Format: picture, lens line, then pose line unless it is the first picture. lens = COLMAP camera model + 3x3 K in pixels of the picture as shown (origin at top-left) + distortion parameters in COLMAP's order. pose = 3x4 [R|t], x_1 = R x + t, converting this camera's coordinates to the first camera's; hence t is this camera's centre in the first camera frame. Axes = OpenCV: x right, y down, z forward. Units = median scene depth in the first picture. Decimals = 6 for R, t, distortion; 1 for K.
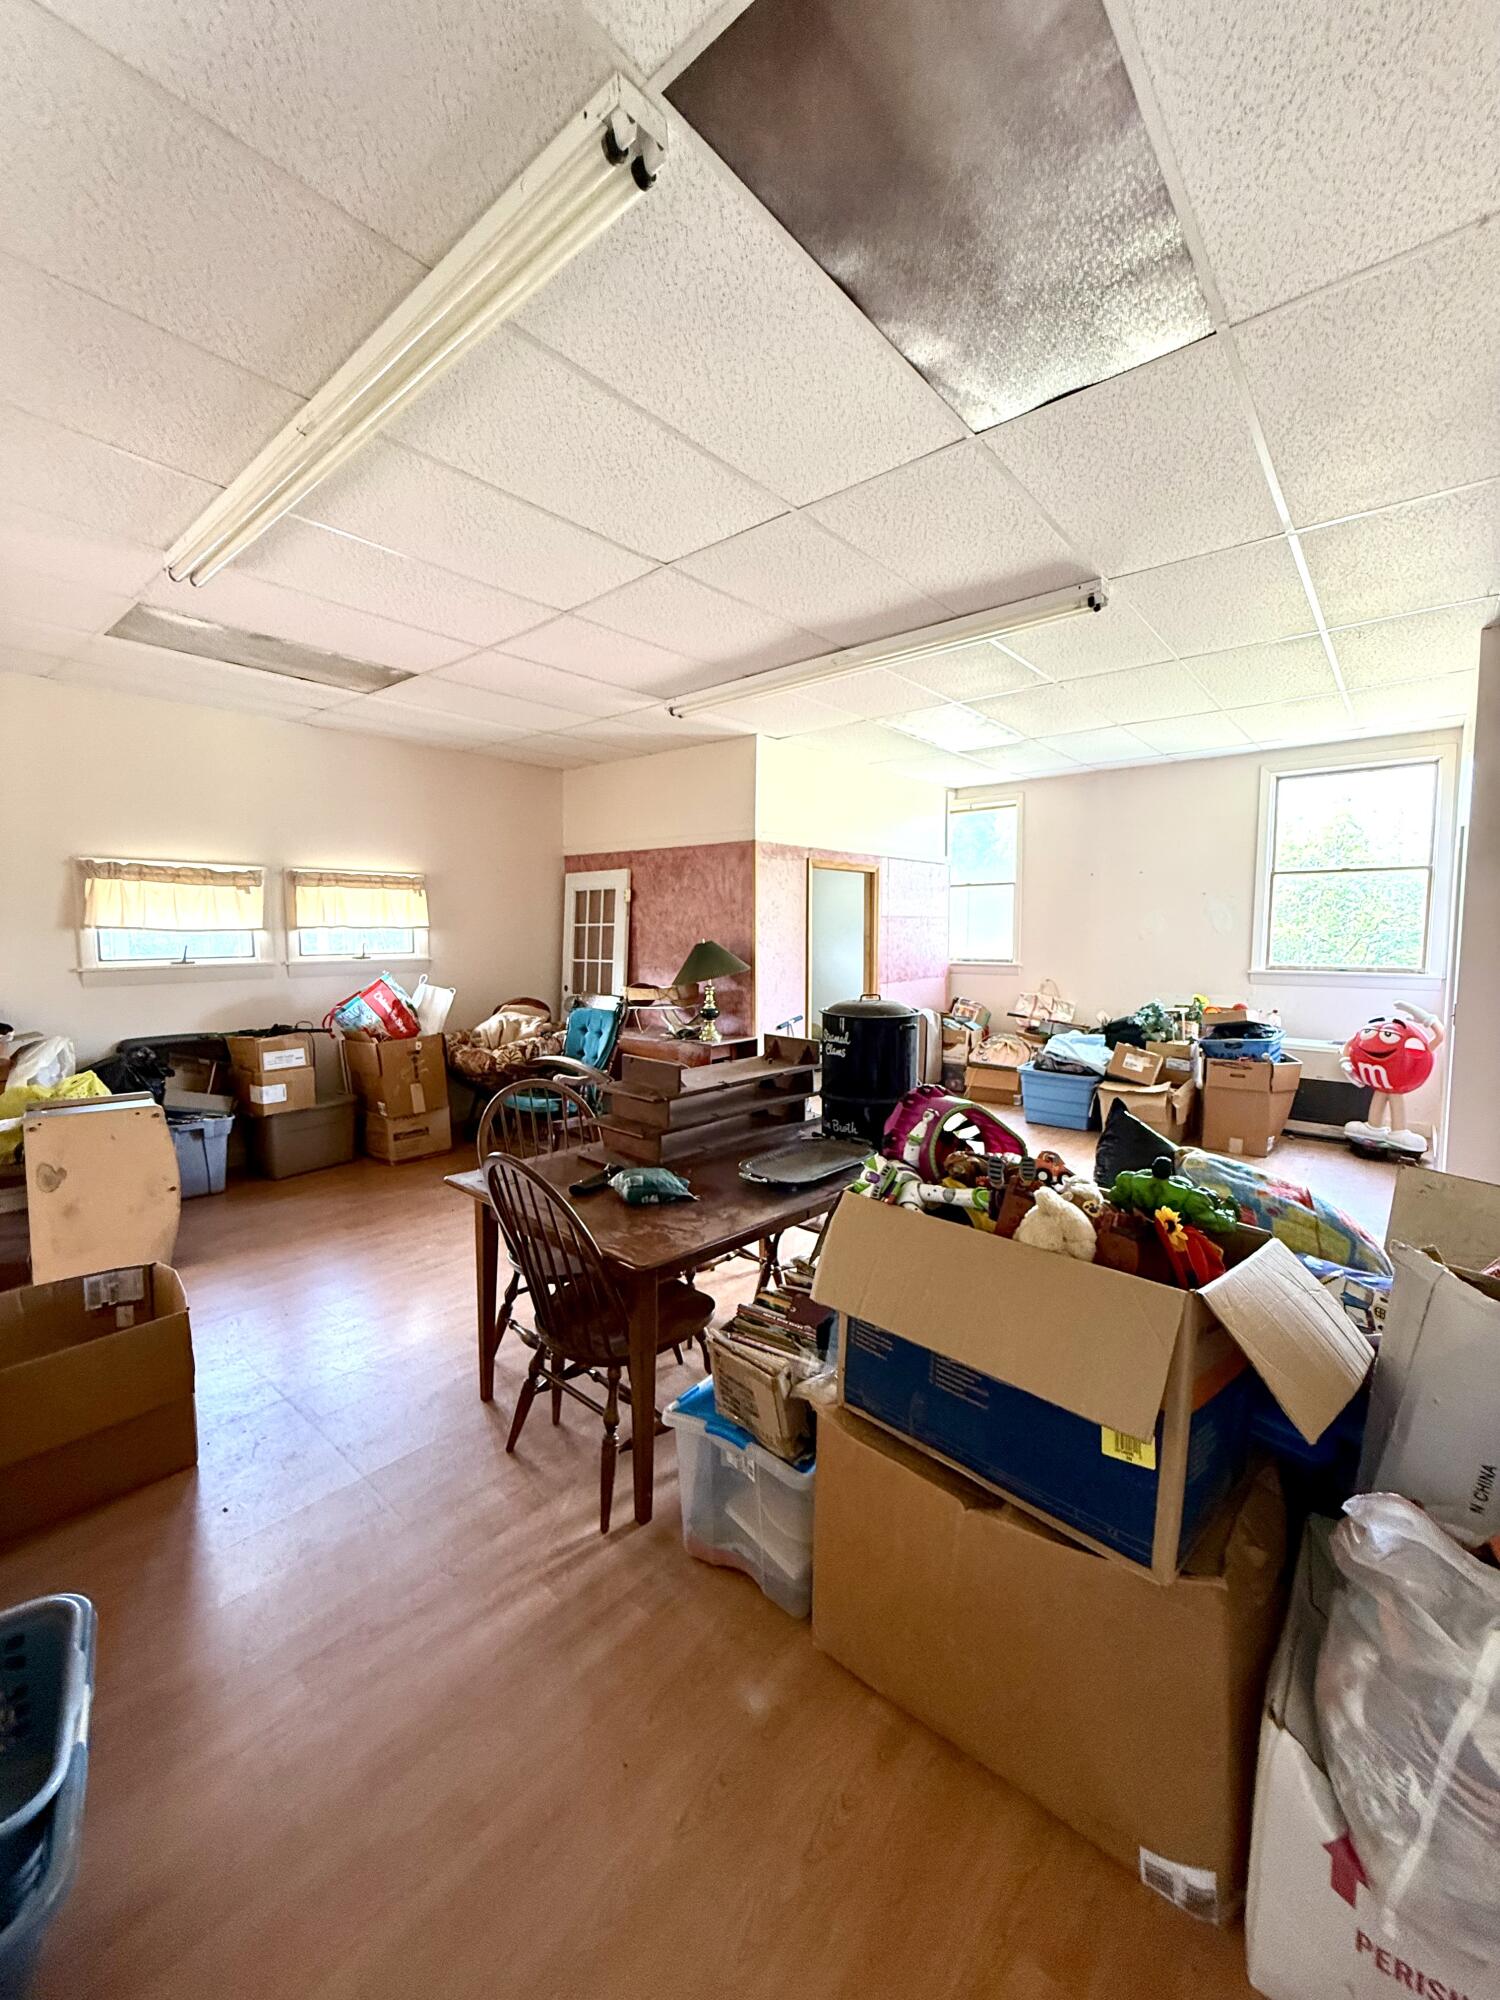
lens RADIAL K [[798.6, 0, 752.4], [0, 798.6, 994.5], [0, 0, 1]] dist [-0.002300, 0.000449]
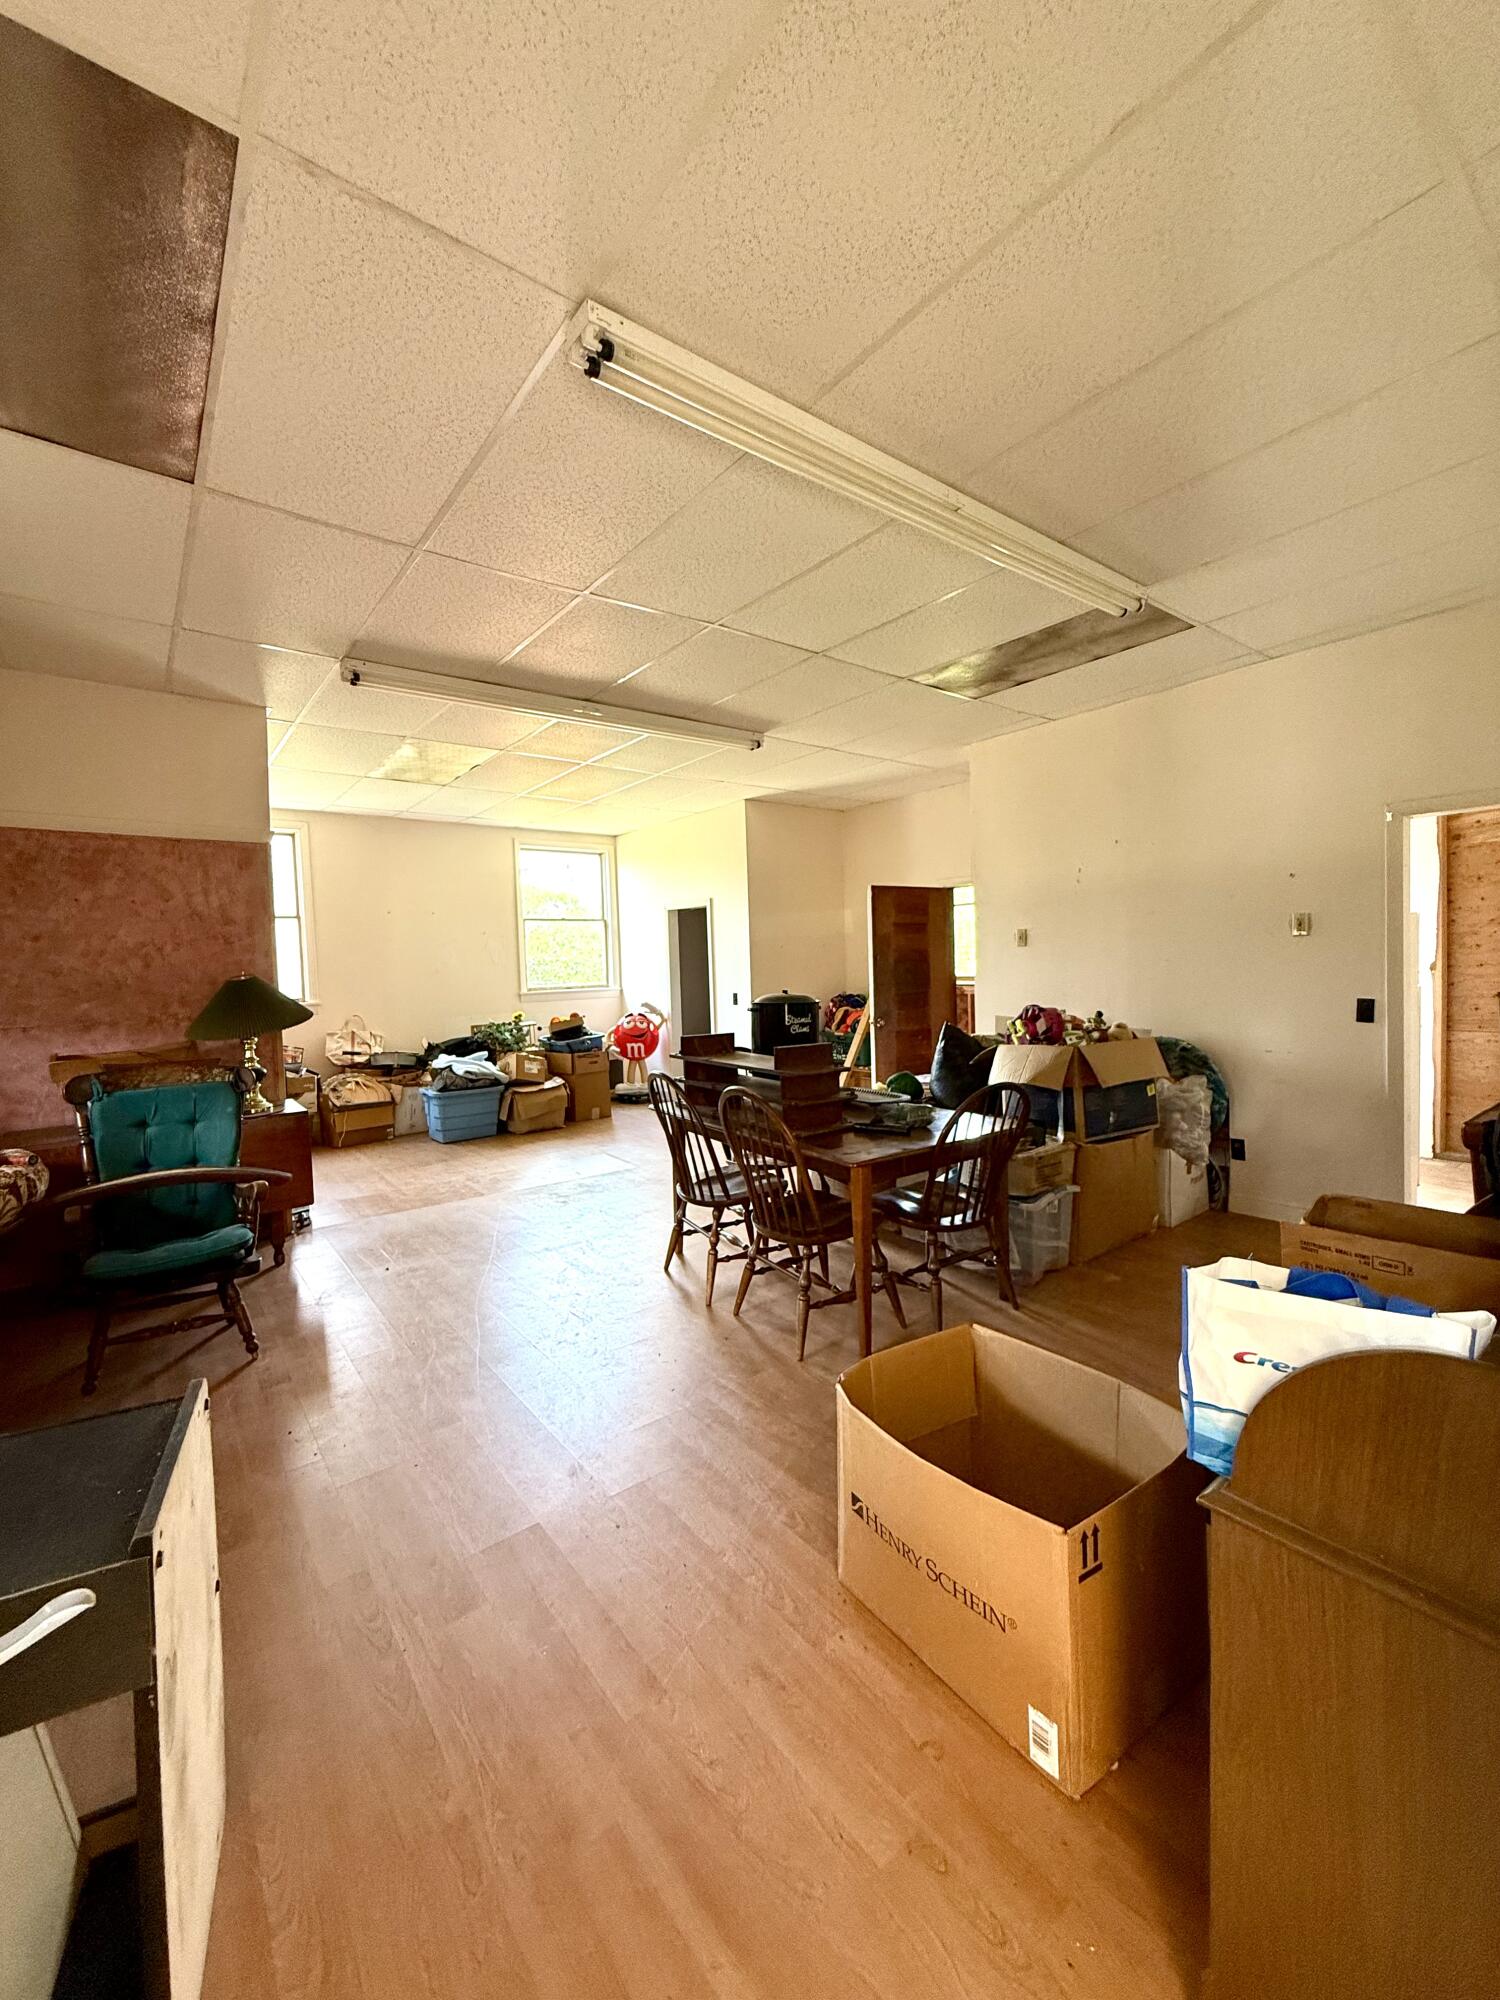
lens RADIAL K [[798.6, 0, 750.4], [0, 798.6, 994.8], [0, 0, 1]] dist [-0.002300, 0.000449]
pose [[0.211784, -0.043635, 0.976342, -0.706563], [0.109197, 0.993804, 0.020729, -0.014924], [-0.971197, 0.102223, 0.215237, 0.430161]]
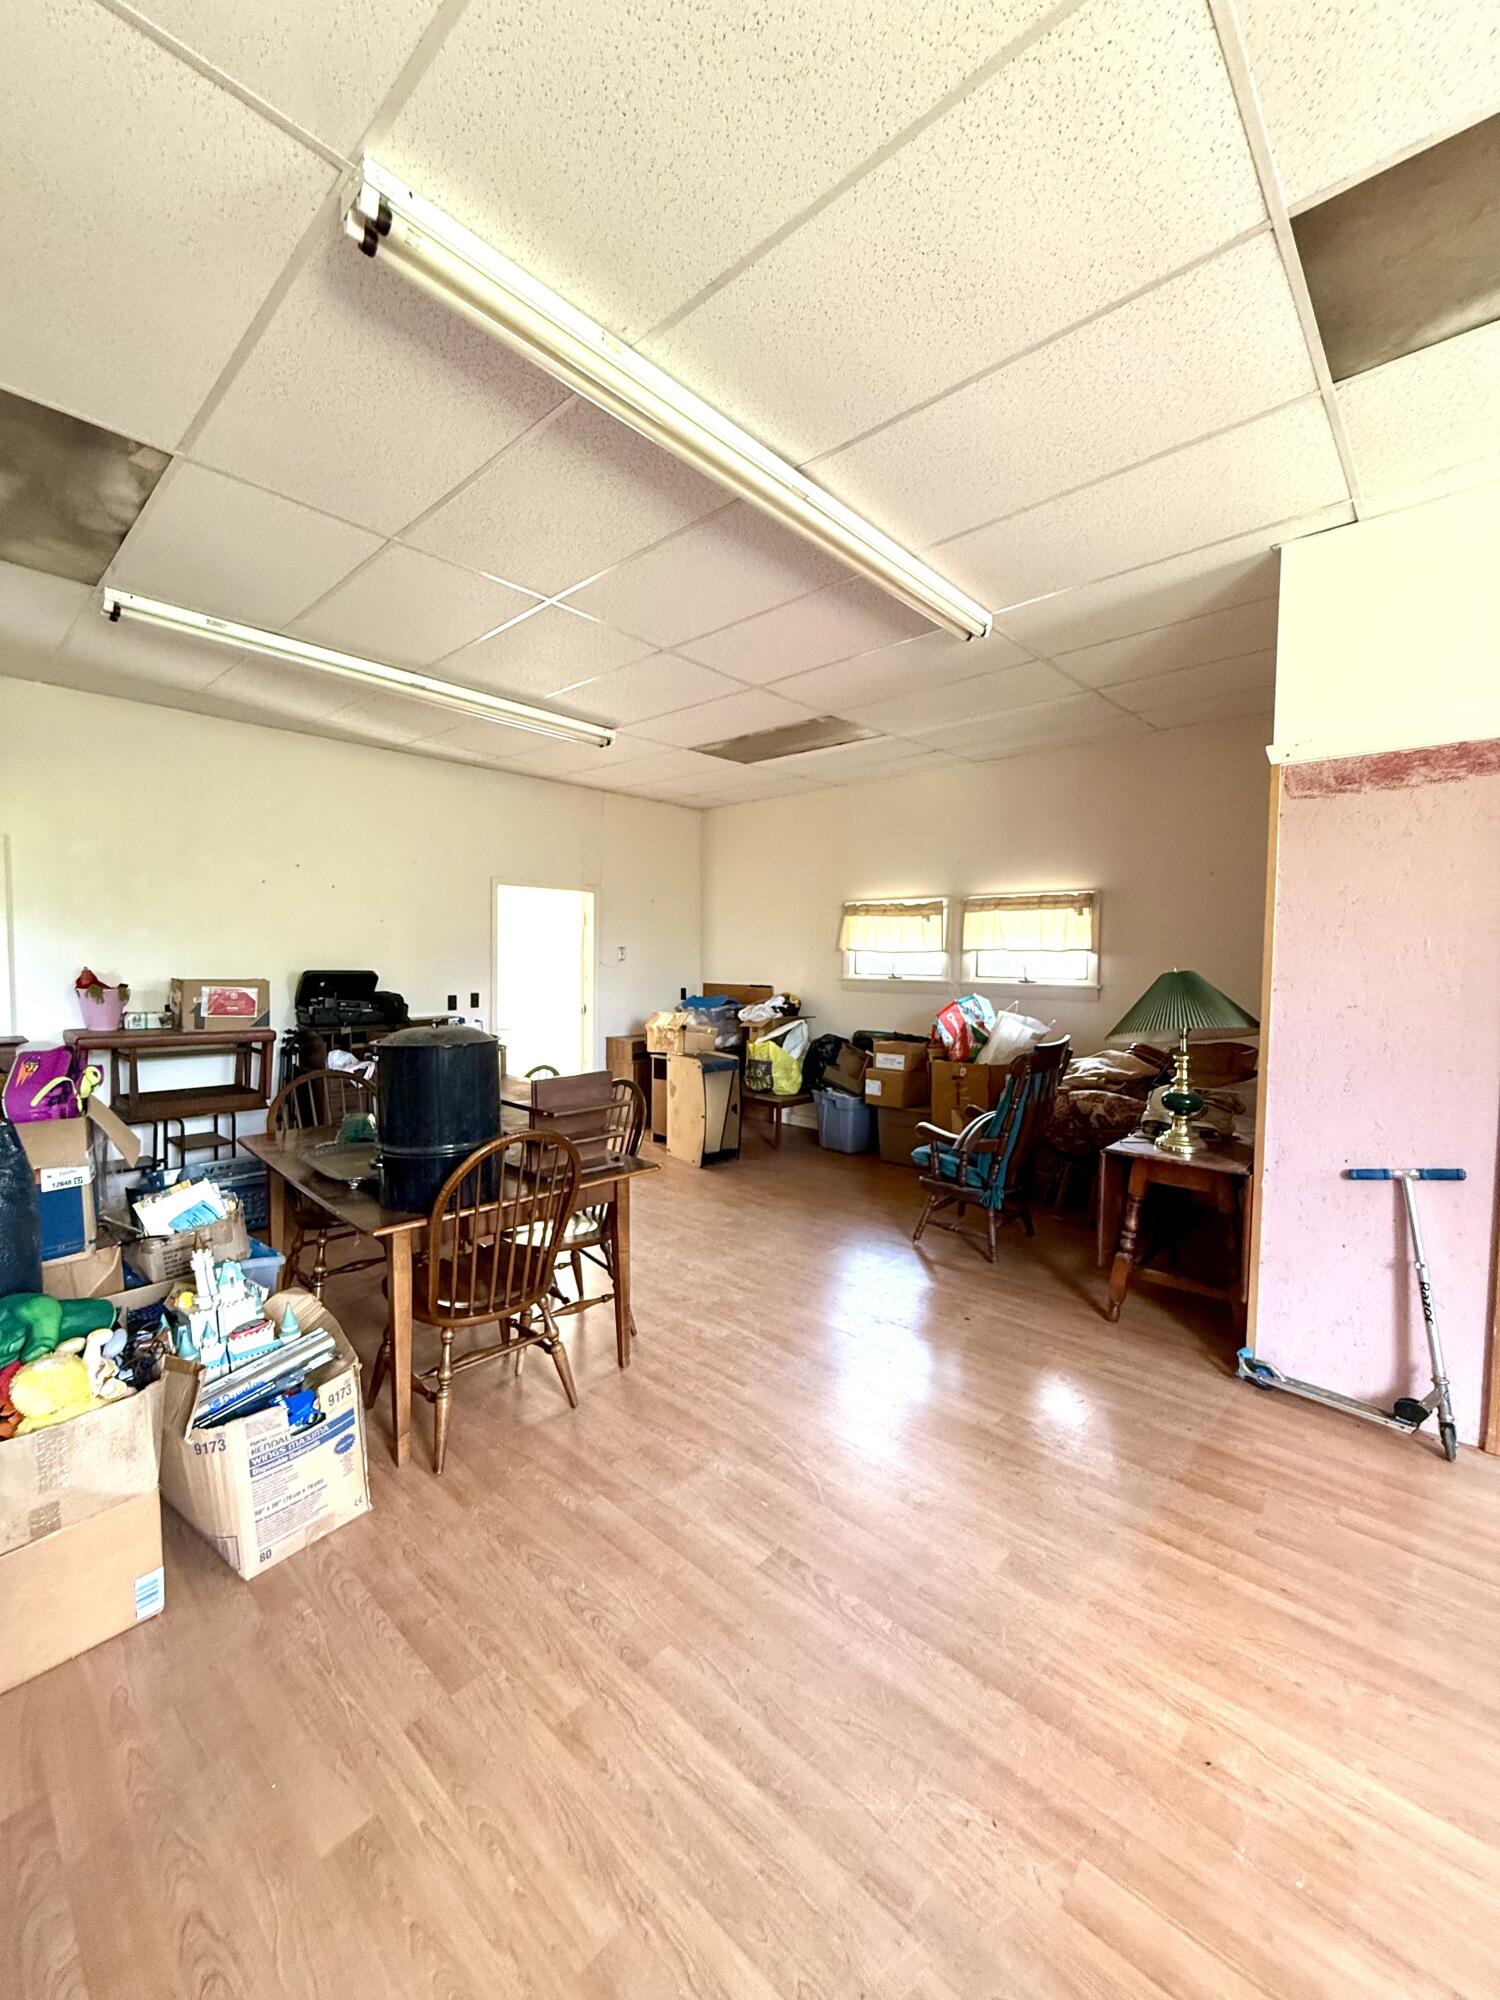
lens RADIAL K [[798.6, 0, 748.9], [0, 798.6, 994.0], [0, 0, 1]] dist [-0.002300, 0.000449]
pose [[-0.039882, 0.050013, -0.997952, 0.551954], [-0.087158, 0.994766, 0.053336, -0.058704], [0.995396, 0.089107, -0.035315, 0.776949]]
